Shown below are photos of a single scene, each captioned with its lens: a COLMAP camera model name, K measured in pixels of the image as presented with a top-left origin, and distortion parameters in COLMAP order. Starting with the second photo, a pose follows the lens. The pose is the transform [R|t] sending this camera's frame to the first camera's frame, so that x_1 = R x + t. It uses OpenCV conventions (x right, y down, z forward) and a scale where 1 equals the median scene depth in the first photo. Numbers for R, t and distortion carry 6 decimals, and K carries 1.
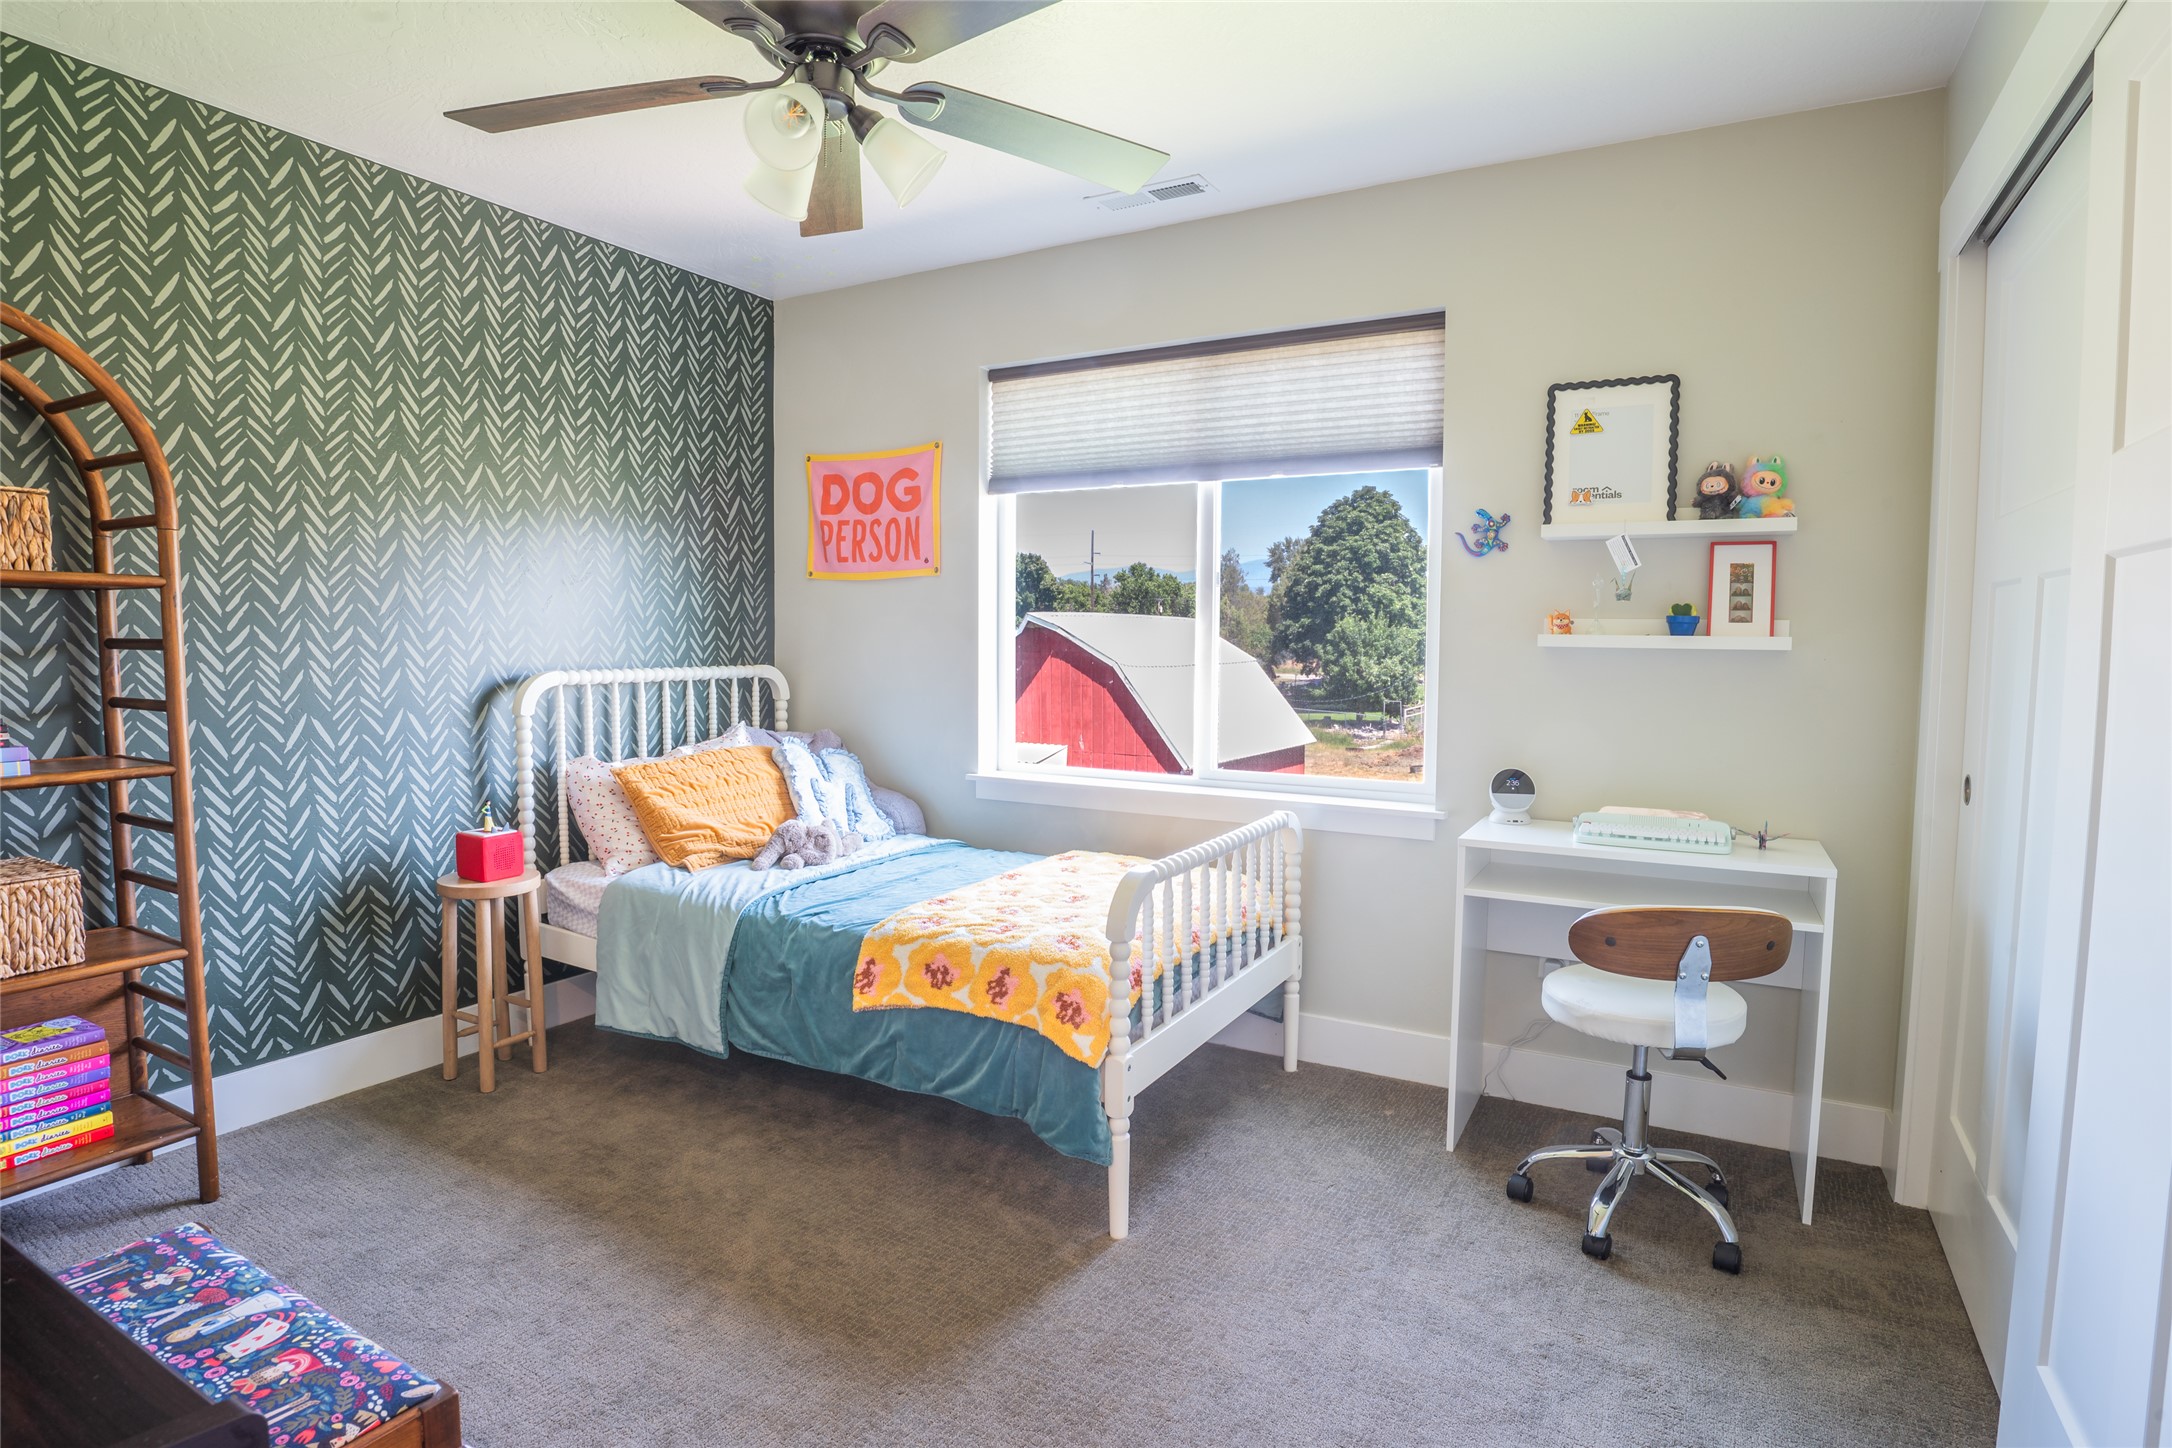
lens RADIAL K [[1107.5, 0, 1094.1], [0, 1107.5, 722.0], [0, 0, 1]] dist [-0.066084, 0.018979]
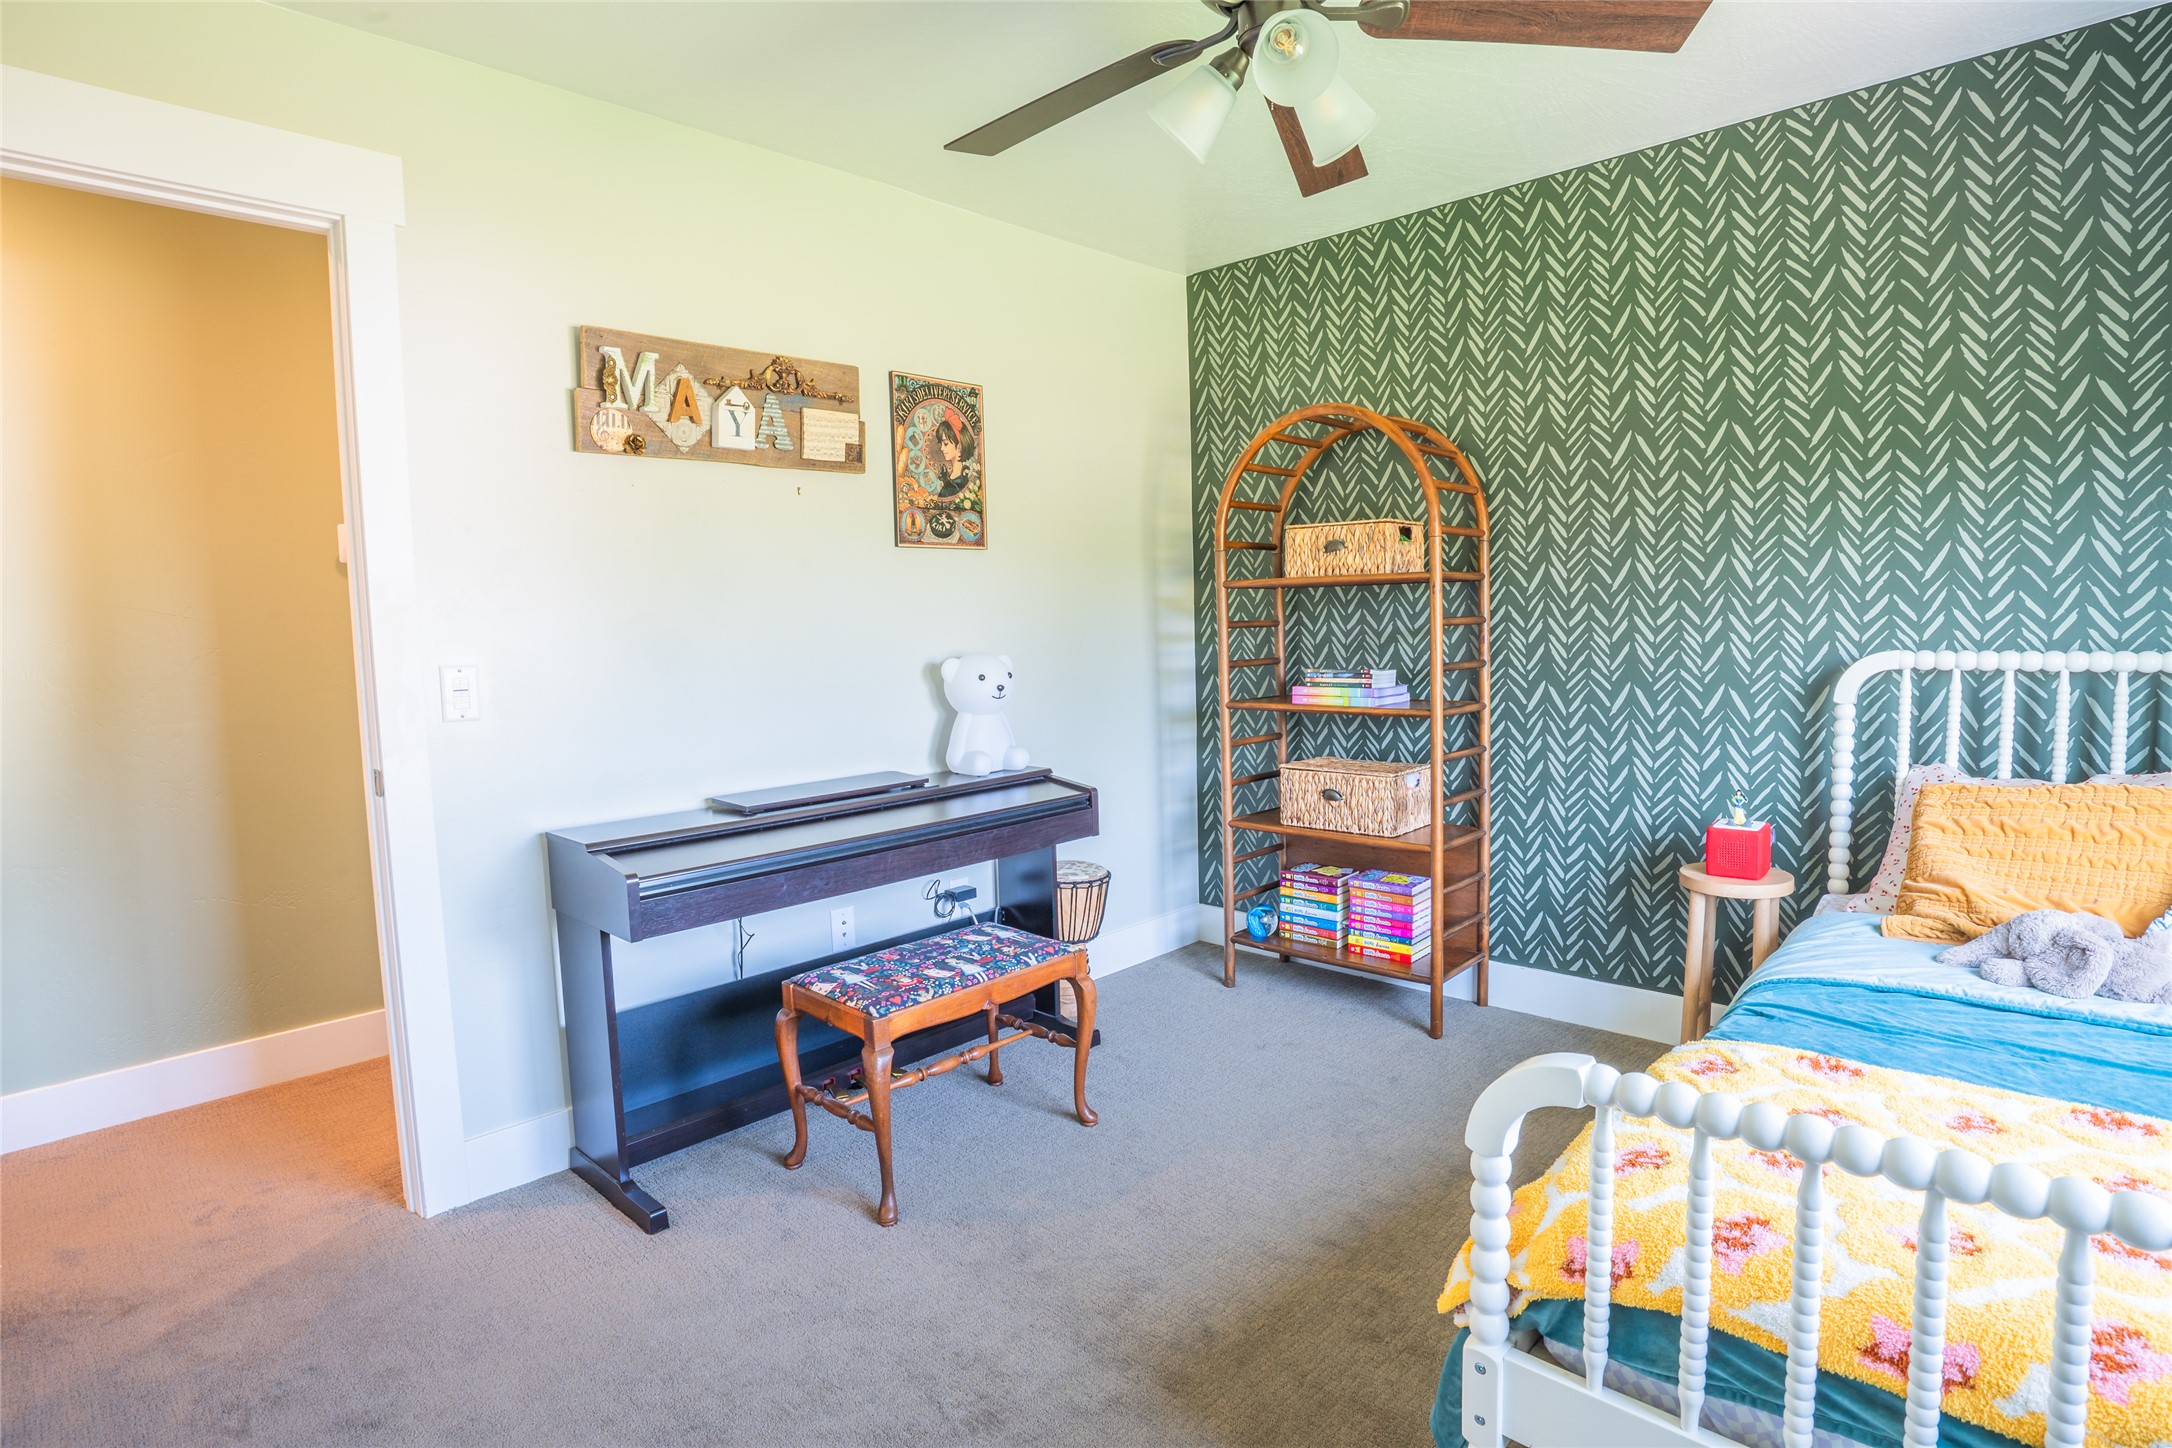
lens RADIAL K [[1107.5, 0, 1094.1], [0, 1107.5, 716.4], [0, 0, 1]] dist [-0.066084, 0.018979]
pose [[-0.244516, 0.084487, -0.965958, 0.432058], [-0.050240, 0.993755, 0.099635, -0.051163], [0.968343, 0.072892, -0.238744, 0.664796]]
